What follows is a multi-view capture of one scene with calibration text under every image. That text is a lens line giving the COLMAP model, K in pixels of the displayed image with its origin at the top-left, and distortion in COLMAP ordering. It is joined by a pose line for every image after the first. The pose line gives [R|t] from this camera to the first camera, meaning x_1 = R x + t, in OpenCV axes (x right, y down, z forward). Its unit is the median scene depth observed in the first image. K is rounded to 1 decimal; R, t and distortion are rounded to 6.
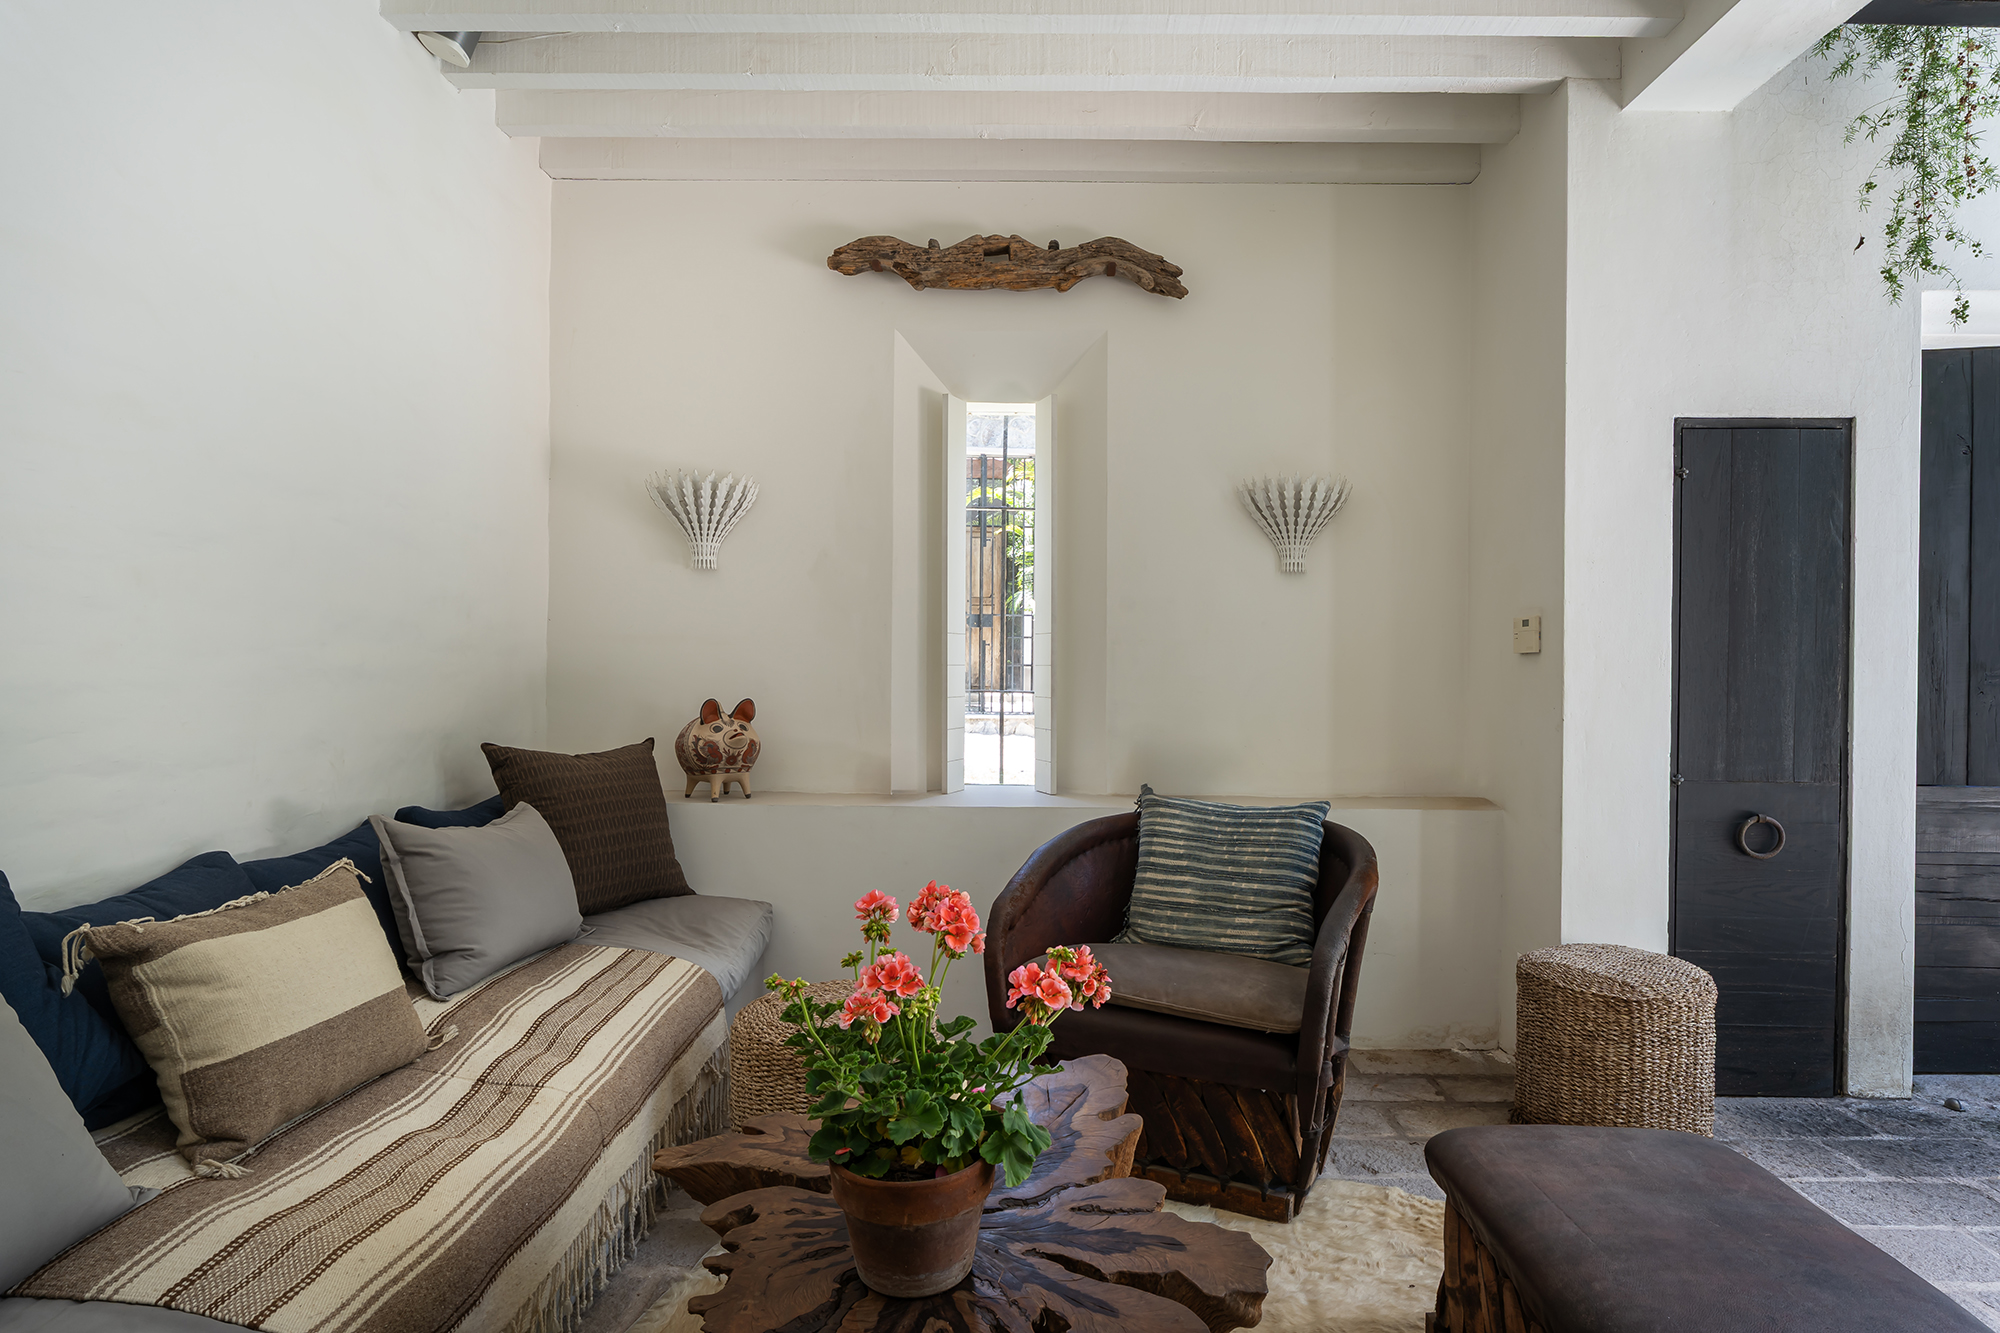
lens RADIAL K [[1063.1, 0, 1000.0], [0, 1063.1, 666.5], [0, 0, 1]] dist [0.000598, 0.000101]
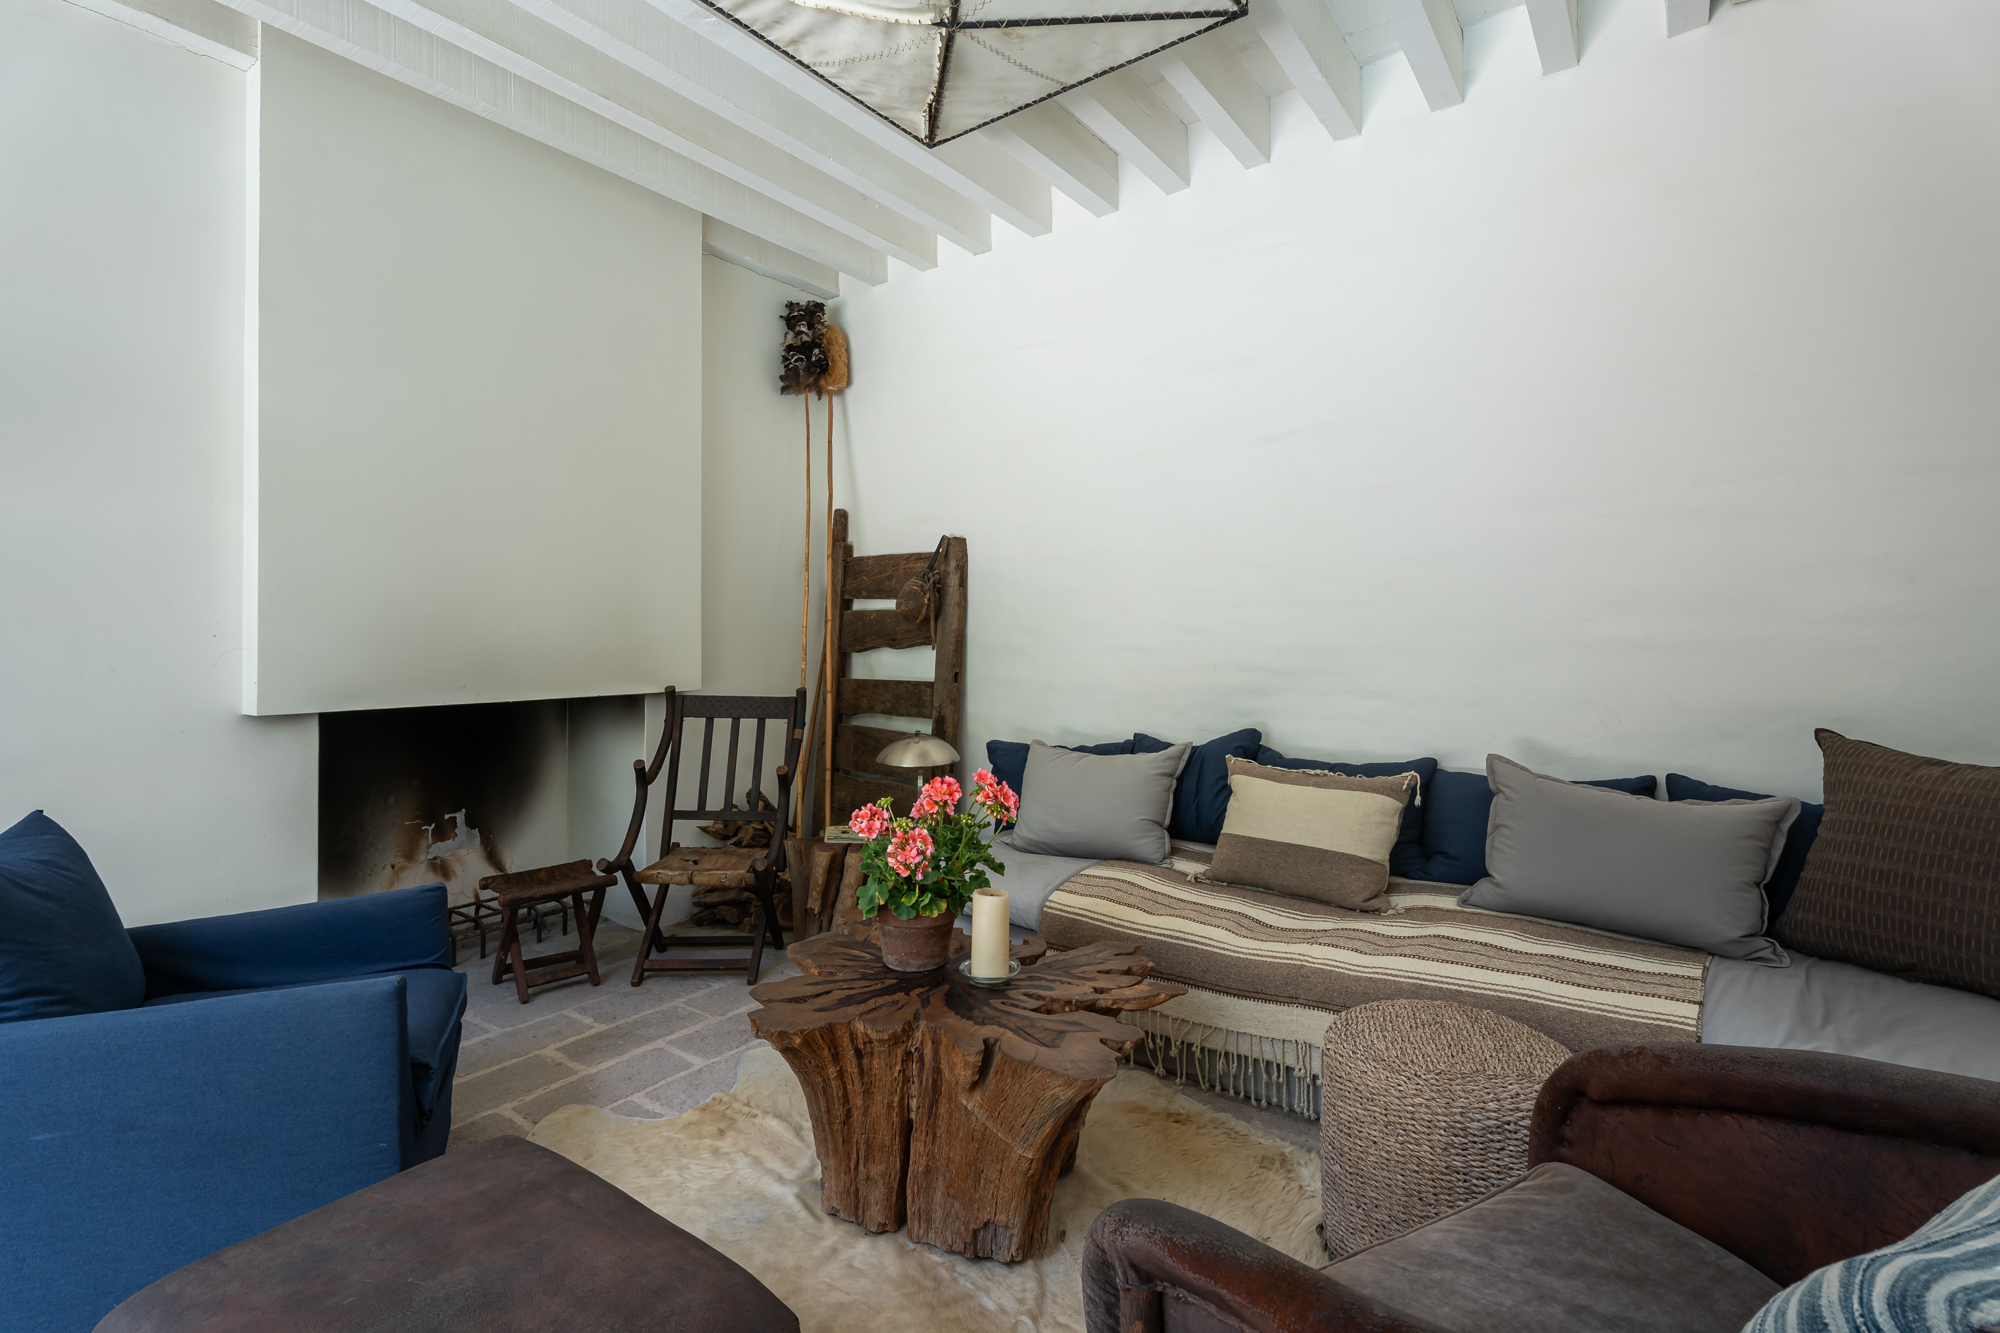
lens RADIAL K [[916.2, 0, 998.9], [0, 916.2, 628.7], [0, 0, 1]] dist [-0.000805, -0.000049]
pose [[-0.588227, -0.008045, -0.808656, 0.853122], [-0.006011, 0.999966, -0.005576, -0.003850], [0.808674, 0.001581, -0.588255, 1.534098]]
